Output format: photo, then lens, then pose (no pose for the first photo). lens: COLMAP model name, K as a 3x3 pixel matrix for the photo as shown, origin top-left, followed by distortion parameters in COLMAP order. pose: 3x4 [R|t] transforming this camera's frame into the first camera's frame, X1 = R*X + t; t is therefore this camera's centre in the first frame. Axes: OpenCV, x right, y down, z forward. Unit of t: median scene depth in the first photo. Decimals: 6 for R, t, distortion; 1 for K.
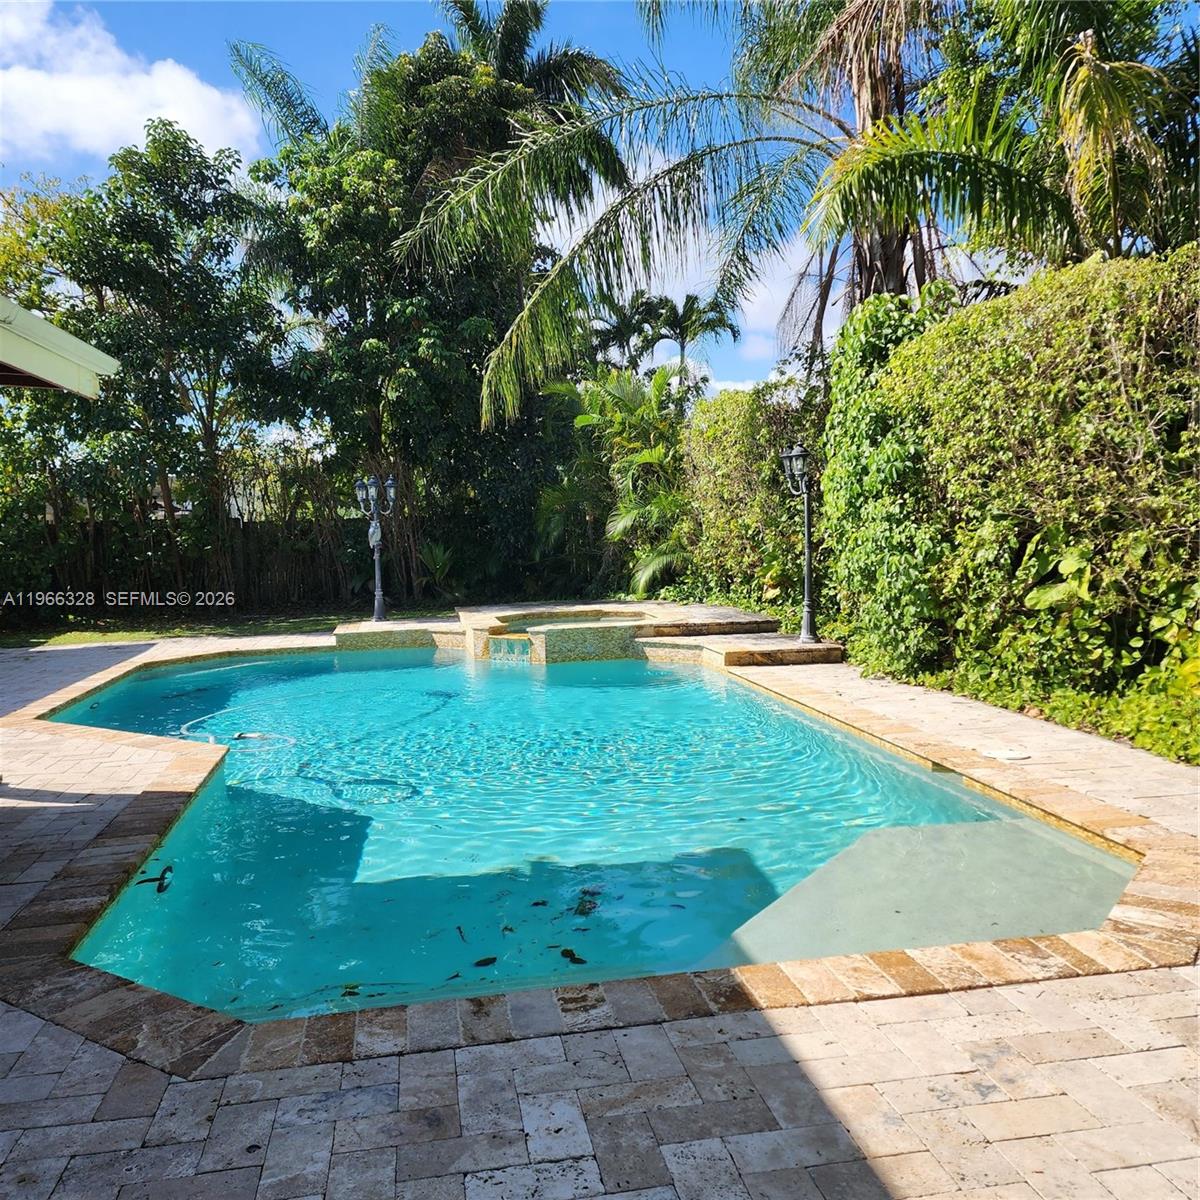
lens RADIAL K [[1062.9, 0, 600.1], [0, 1062.9, 600.0], [0, 0, 1]] dist [0.048445, -0.007115]
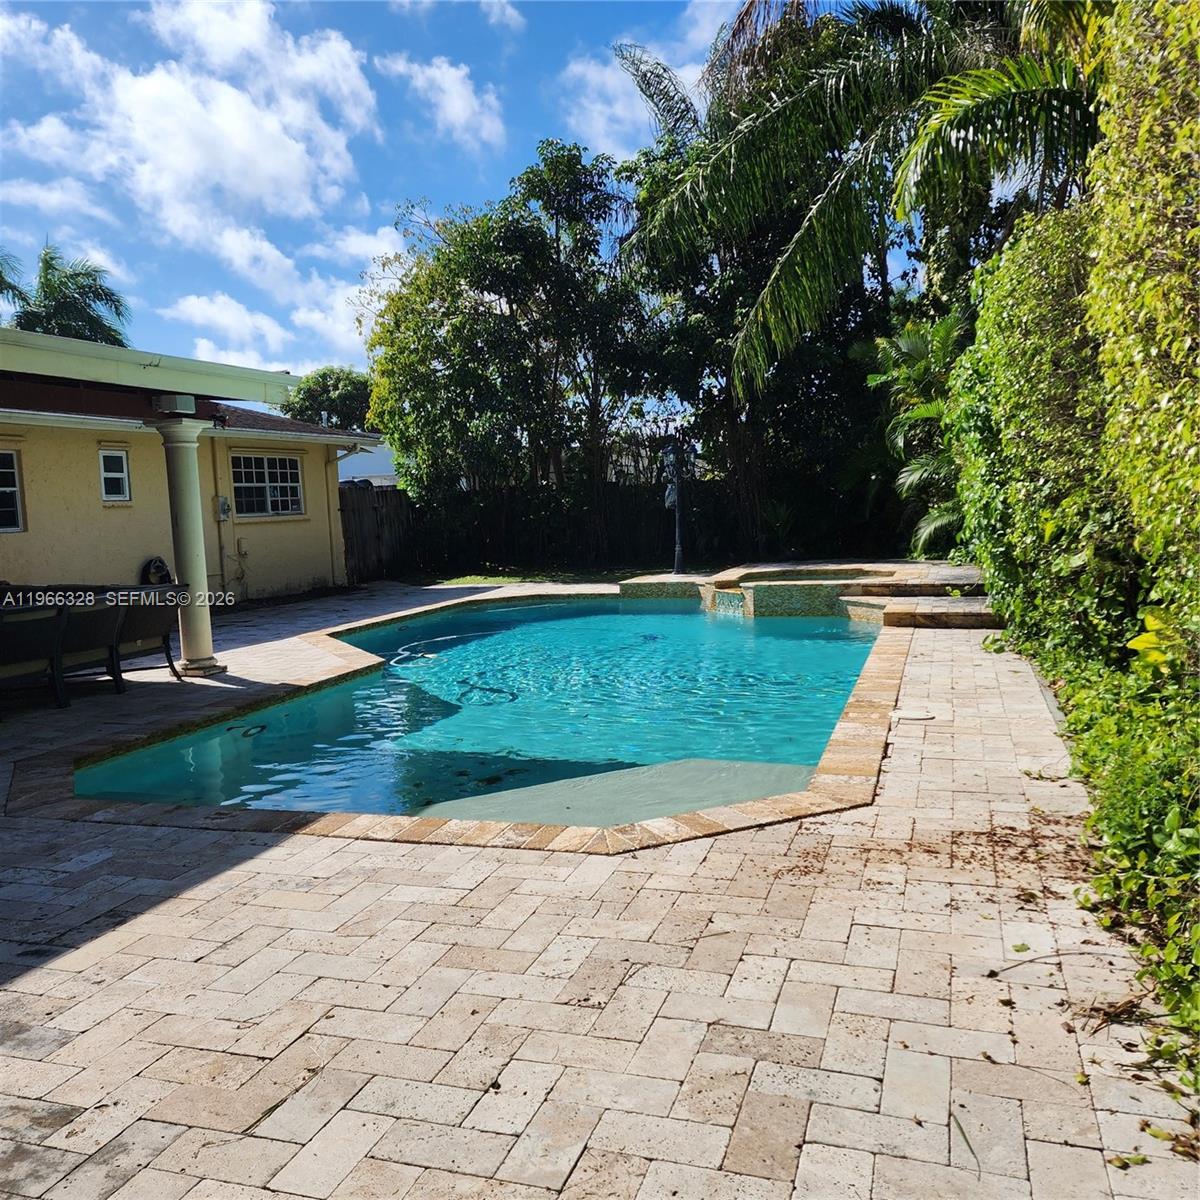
lens RADIAL K [[1062.9, 0, 599.4], [0, 1062.9, 599.9], [0, 0, 1]] dist [0.048445, -0.007115]
pose [[0.880911, 0.041821, -0.471431, 0.317223], [-0.022481, 0.998661, 0.046584, -0.003493], [0.472748, -0.030438, 0.880672, -0.020691]]
